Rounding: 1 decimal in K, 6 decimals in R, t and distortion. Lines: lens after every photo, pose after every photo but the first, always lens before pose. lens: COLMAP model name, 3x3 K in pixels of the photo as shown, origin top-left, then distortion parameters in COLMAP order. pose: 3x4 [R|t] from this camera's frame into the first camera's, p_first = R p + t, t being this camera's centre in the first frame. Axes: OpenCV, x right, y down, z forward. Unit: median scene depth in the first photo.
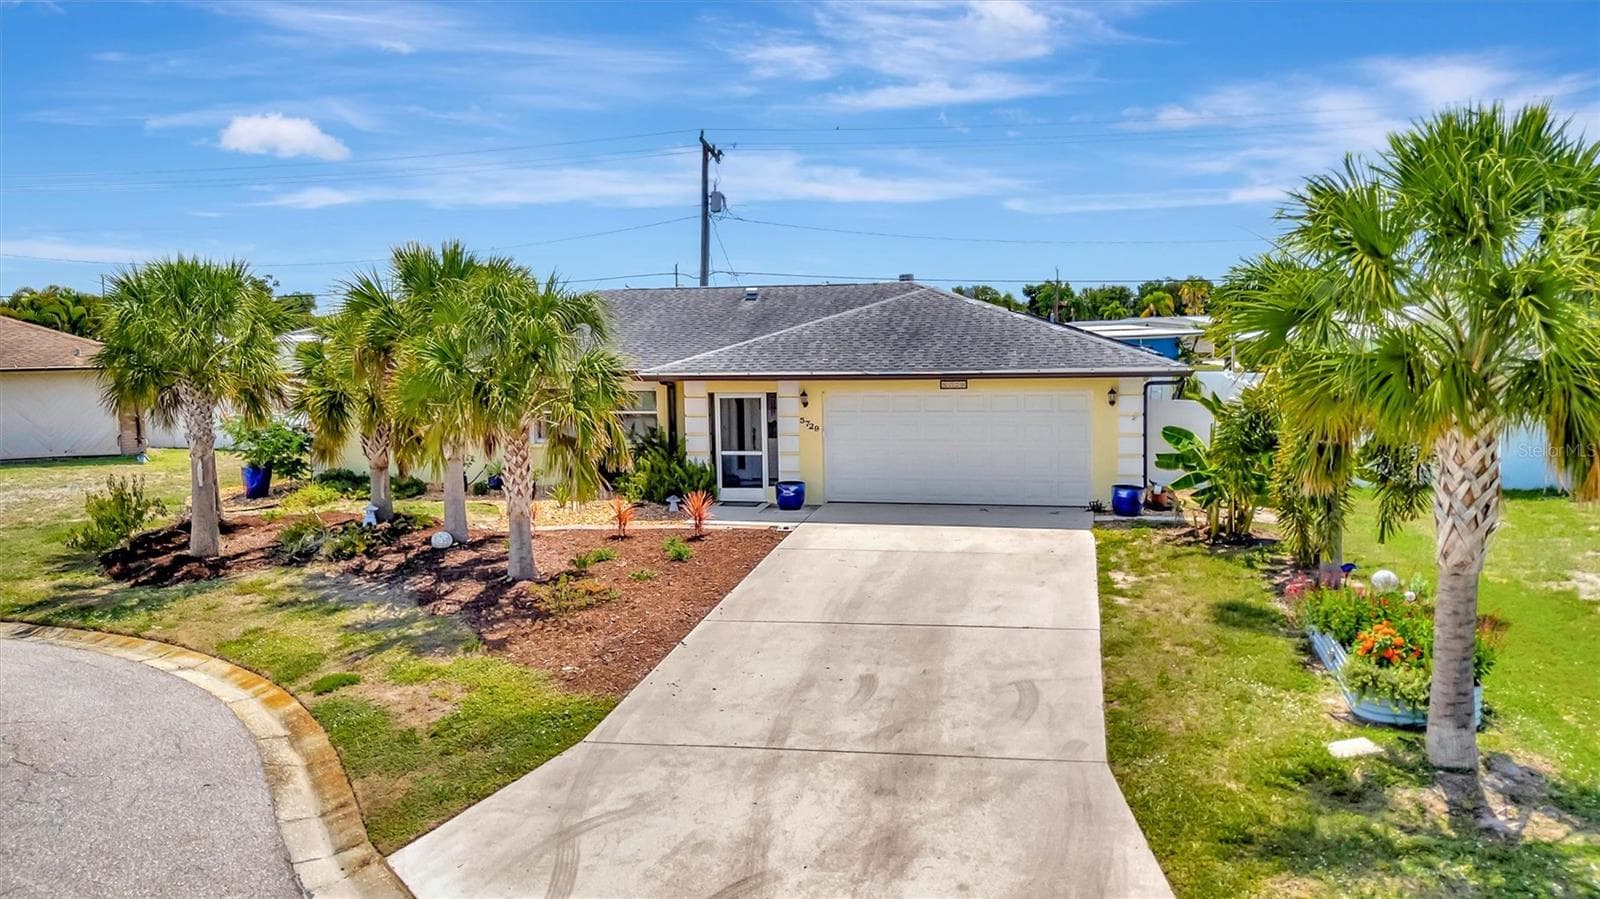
lens RADIAL K [[1156.8, 0, 800.0], [0, 1156.8, 449.5], [0, 0, 1]] dist [0.086290, -0.120142]
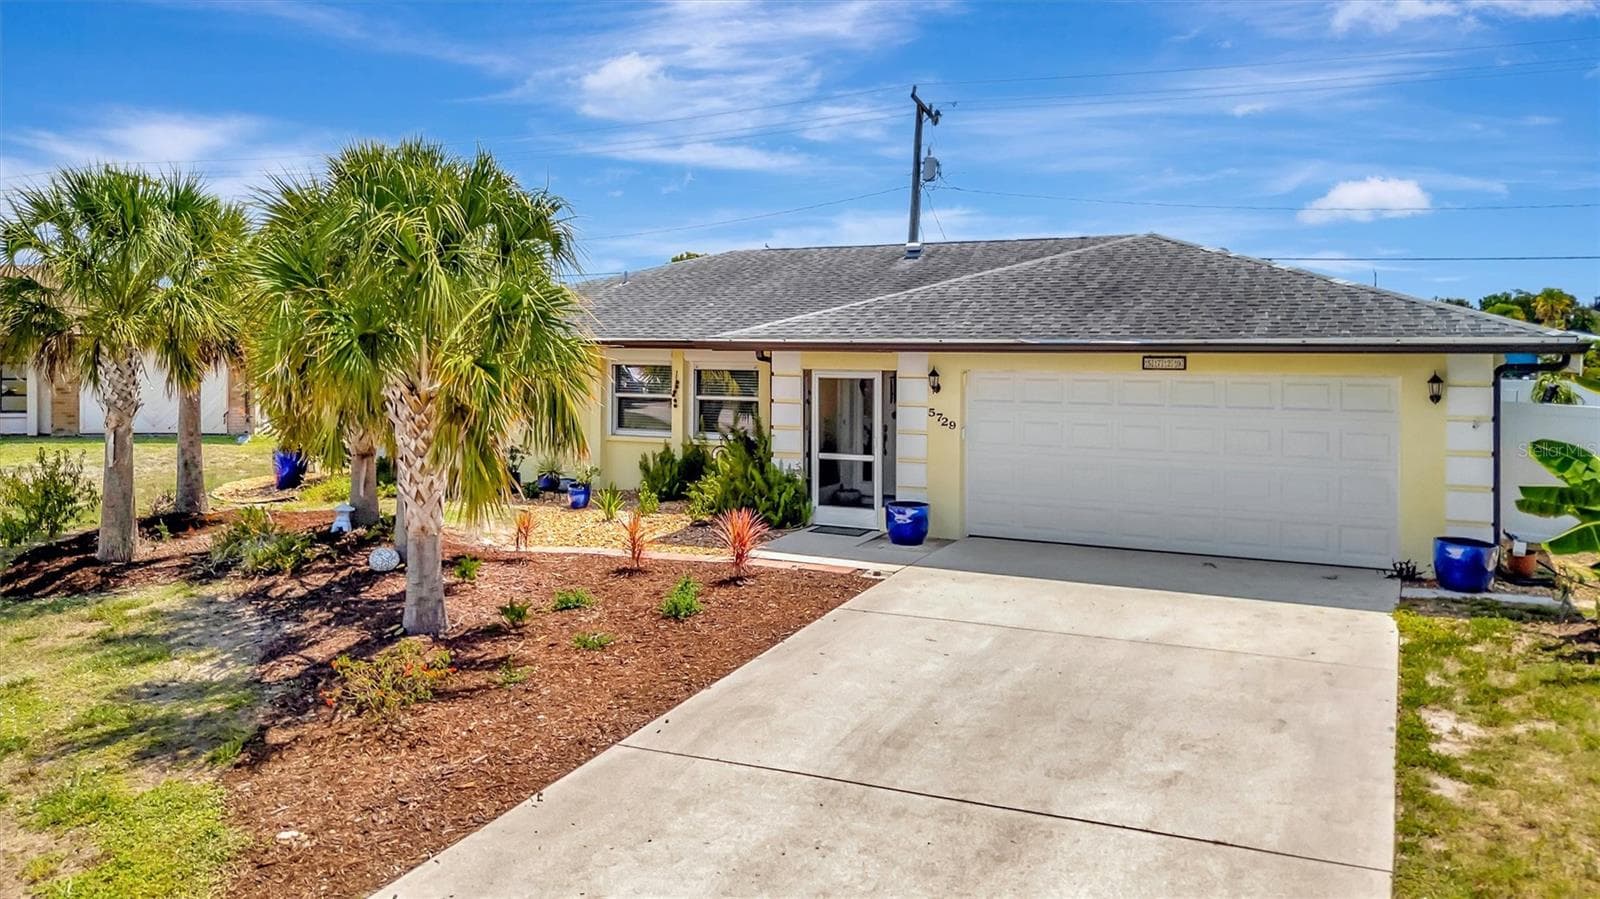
lens RADIAL K [[1179.2, 0, 800.6], [0, 1179.2, 372.3], [0, 0, 1]] dist [0.055489, -0.066704]
pose [[0.972125, 0.026690, -0.232937, 0.099269], [-0.044686, 0.996379, -0.072327, 0.005910], [0.230164, 0.080720, 0.969798, 0.351244]]
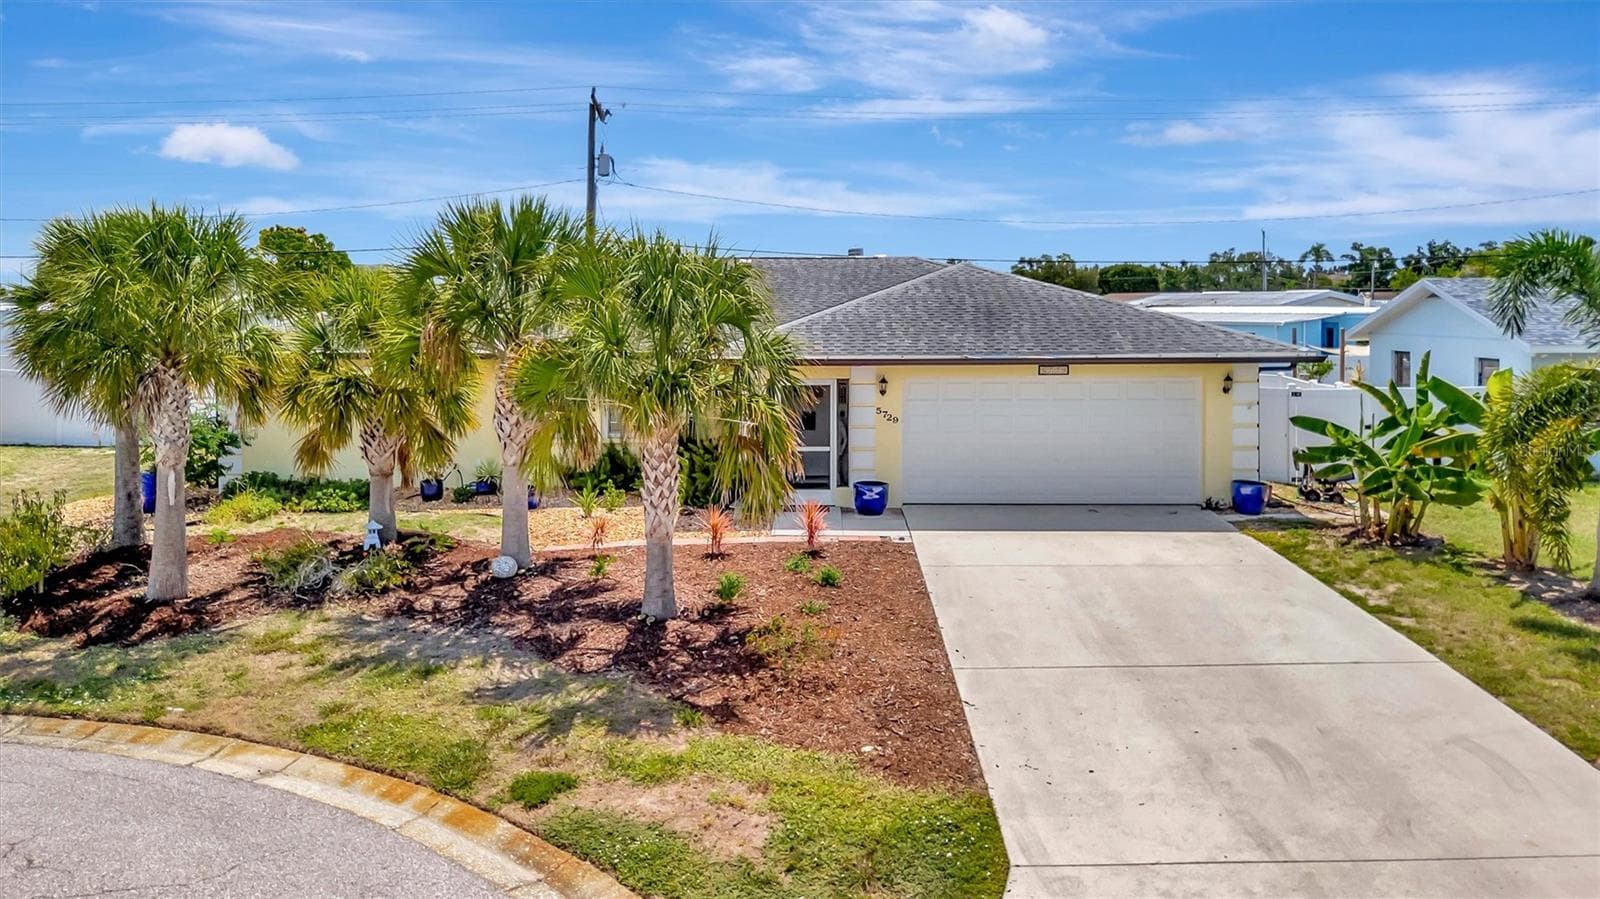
lens RADIAL K [[1179.2, 0, 800.6], [0, 1179.2, 372.3], [0, 0, 1]] dist [0.055489, -0.066704]
pose [[0.977715, 0.001632, 0.209928, -0.274273], [0.008376, 0.998870, -0.046778, -0.014551], [-0.209767, 0.047494, 0.976597, 0.164789]]
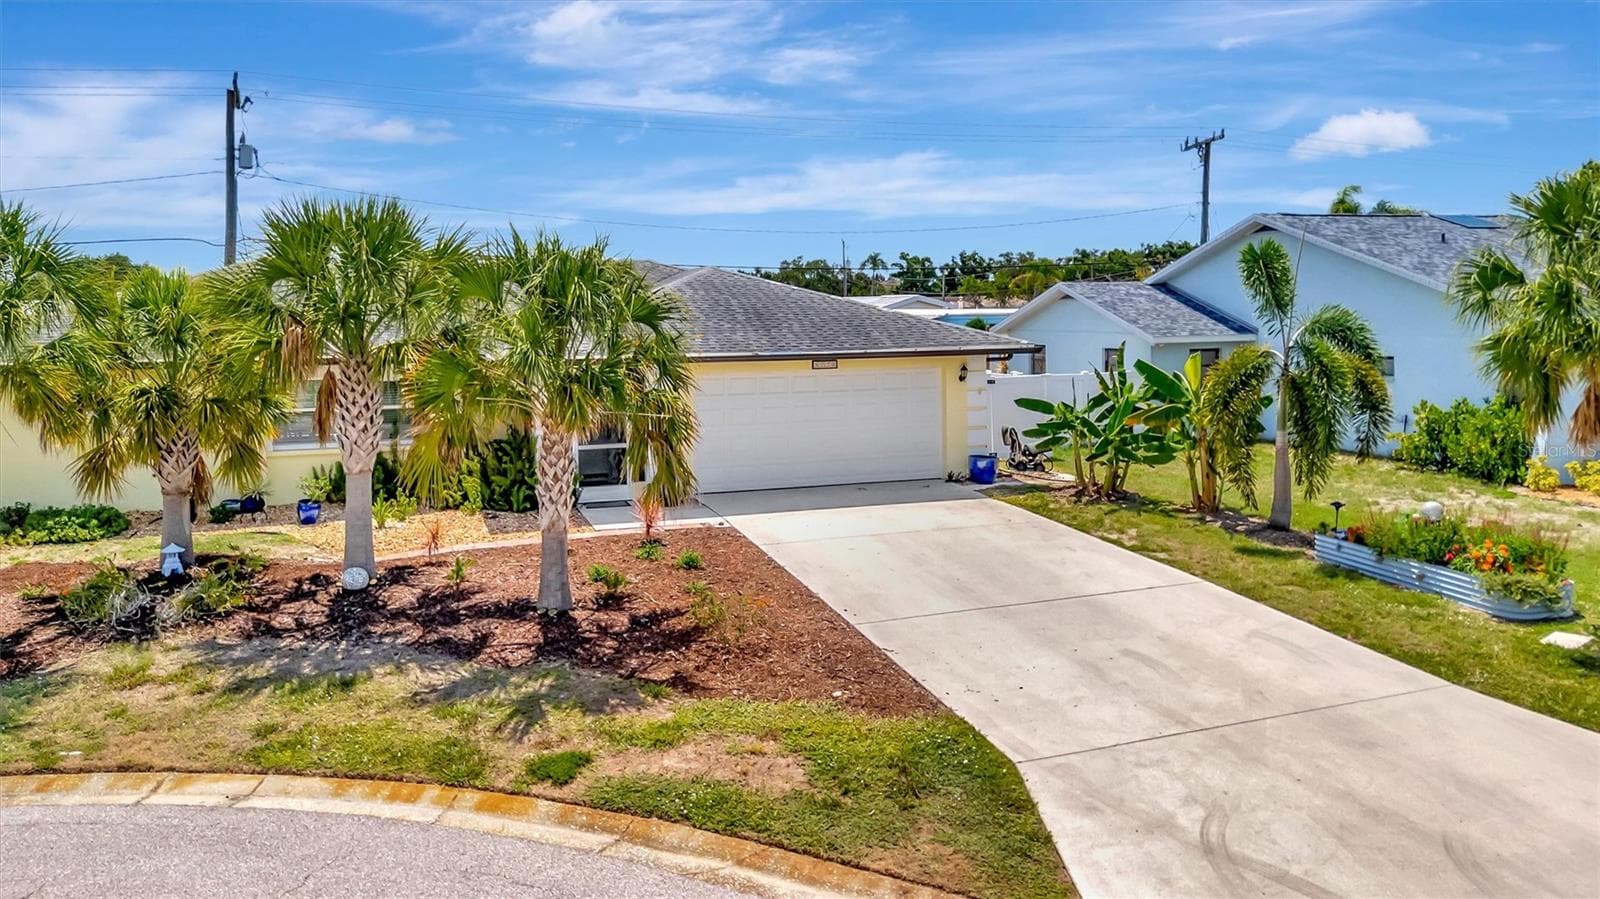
lens RADIAL K [[1179.2, 0, 800.6], [0, 1179.2, 372.3], [0, 0, 1]] dist [0.055489, -0.066704]
pose [[0.844477, -0.020982, 0.535180, -0.465749], [0.049950, 0.997963, -0.039691, -0.011435], [-0.533257, 0.060250, 0.843805, 0.175864]]
